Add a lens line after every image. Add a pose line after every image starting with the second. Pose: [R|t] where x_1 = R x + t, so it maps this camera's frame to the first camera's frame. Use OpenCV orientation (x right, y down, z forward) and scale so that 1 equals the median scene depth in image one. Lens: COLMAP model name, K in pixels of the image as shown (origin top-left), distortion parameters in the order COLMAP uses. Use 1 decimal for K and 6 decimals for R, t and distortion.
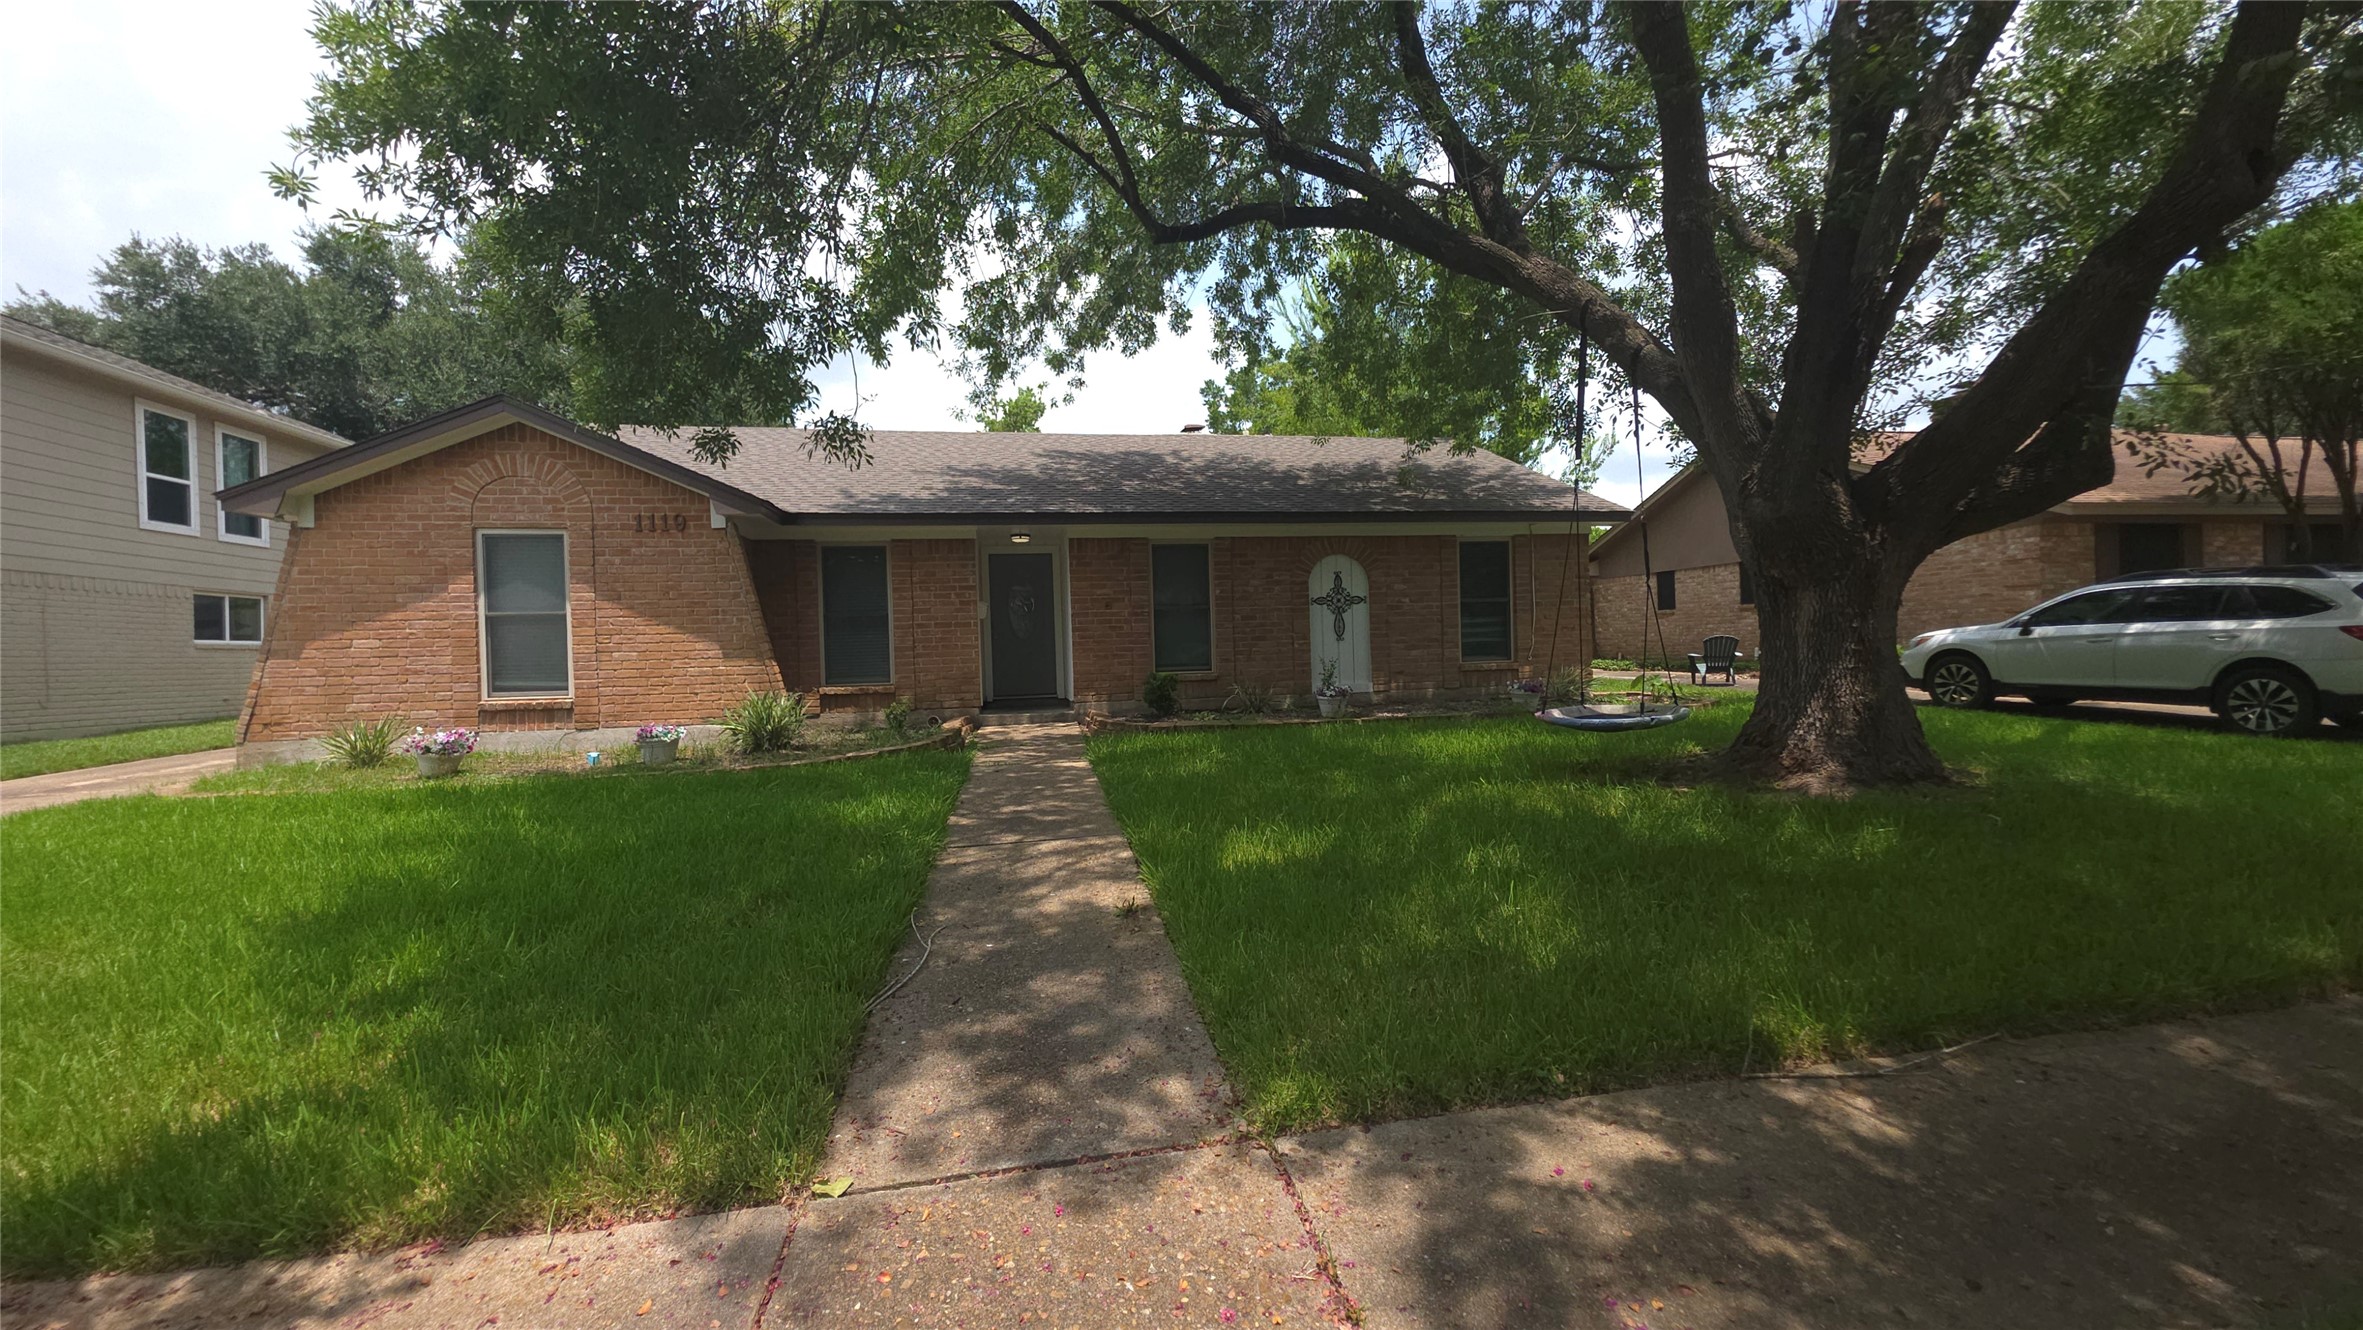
lens RADIAL K [[932.2, 0, 1186.0], [0, 932.2, 668.3], [0, 0, 1]] dist [-0.003408, -0.001425]
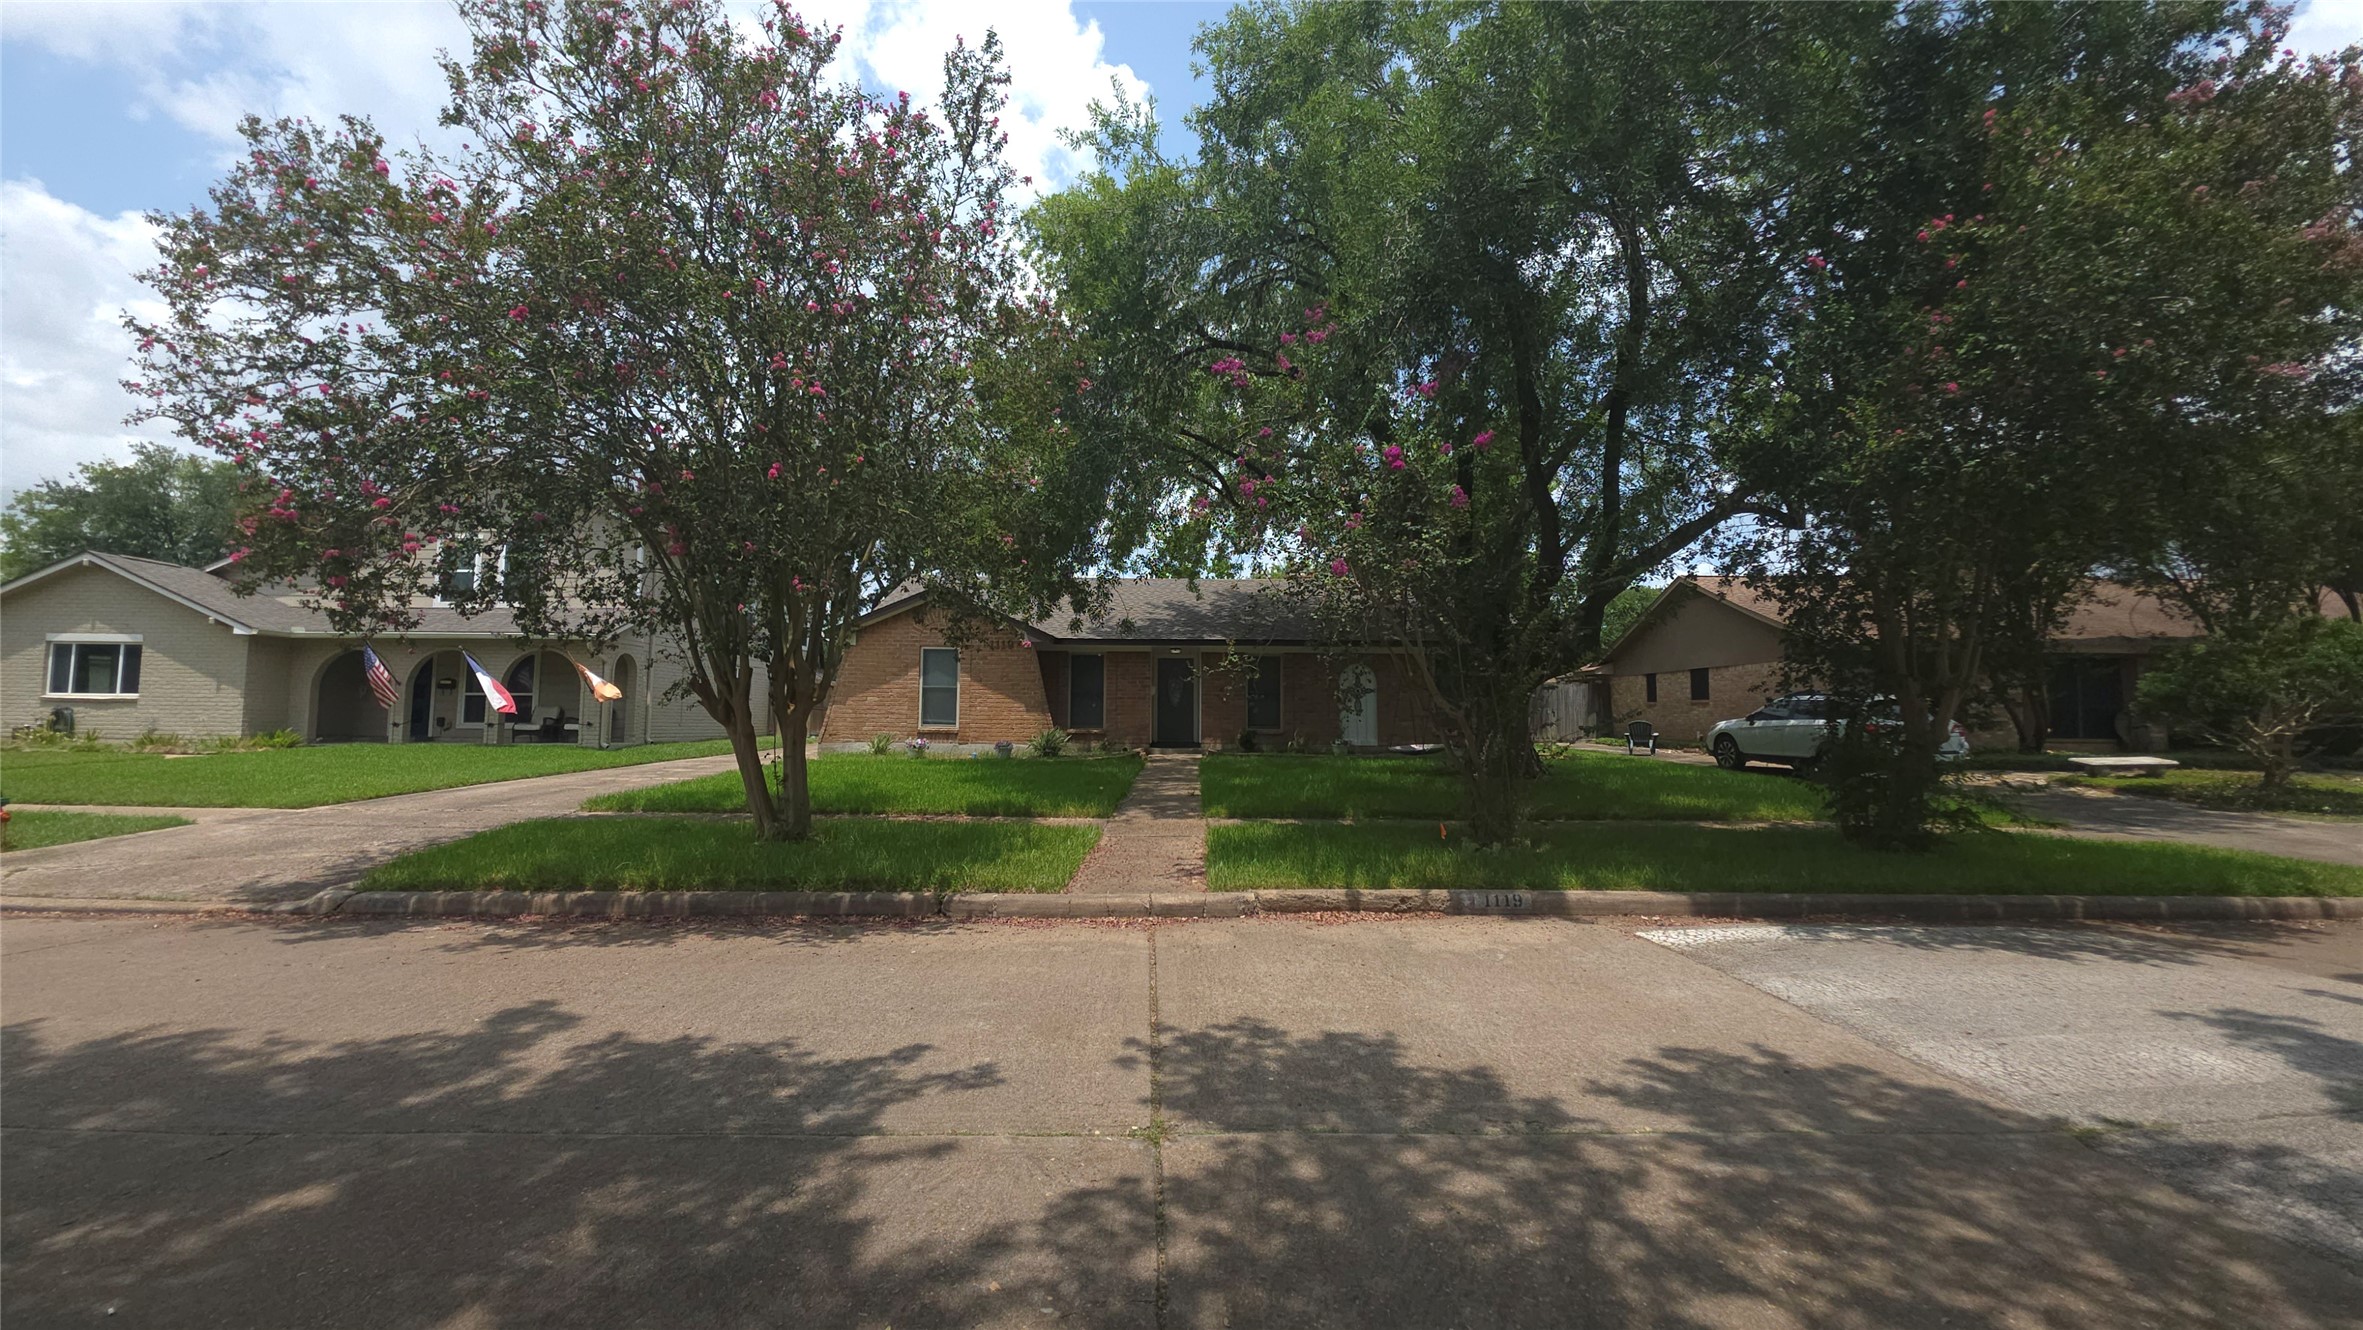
lens RADIAL K [[932.2, 0, 1175.2], [0, 932.2, 672.5], [0, 0, 1]] dist [-0.003408, -0.001425]
pose [[0.982595, 0.027097, -0.183774, 0.184266], [-0.040557, 0.996730, -0.069886, 0.032574], [0.181279, 0.076122, 0.980481, -0.917580]]
